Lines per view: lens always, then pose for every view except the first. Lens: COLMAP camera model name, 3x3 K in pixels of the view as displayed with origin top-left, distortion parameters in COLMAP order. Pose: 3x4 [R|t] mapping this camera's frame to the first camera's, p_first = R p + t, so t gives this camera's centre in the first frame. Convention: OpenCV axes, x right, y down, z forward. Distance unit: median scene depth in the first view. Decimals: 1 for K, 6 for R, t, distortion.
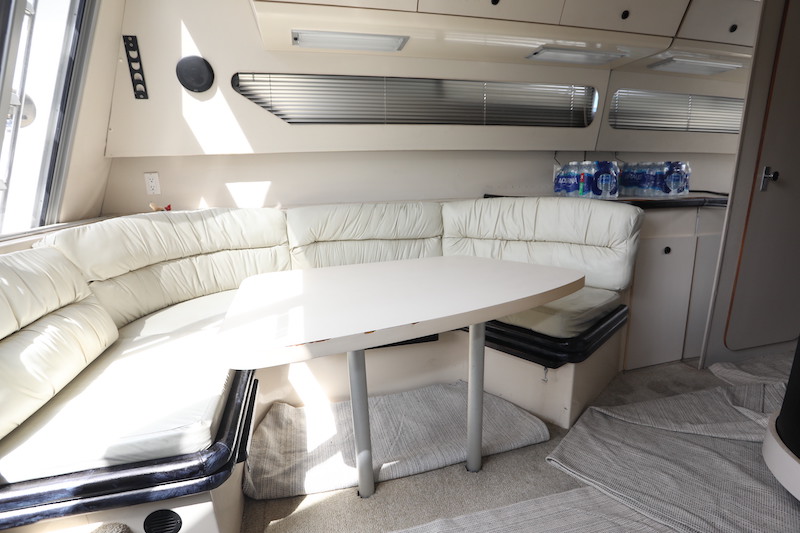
lens RADIAL K [[386.5, 0, 400.0], [0, 386.5, 266.5], [0, 0, 1]] dist [-0.074260, 0.030683]
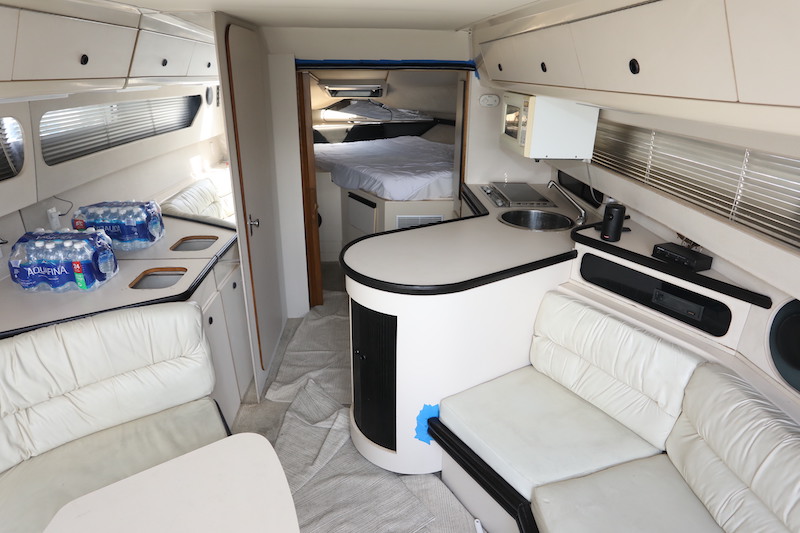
lens RADIAL K [[495.9, 0, 400.0], [0, 495.9, 266.5], [0, 0, 1]] dist [-0.064944, 0.053662]
pose [[0.207073, -0.348695, 0.914075, -0.253735], [0.209826, 0.928413, 0.306631, -0.417702], [-0.955559, 0.128301, 0.265415, 0.183861]]
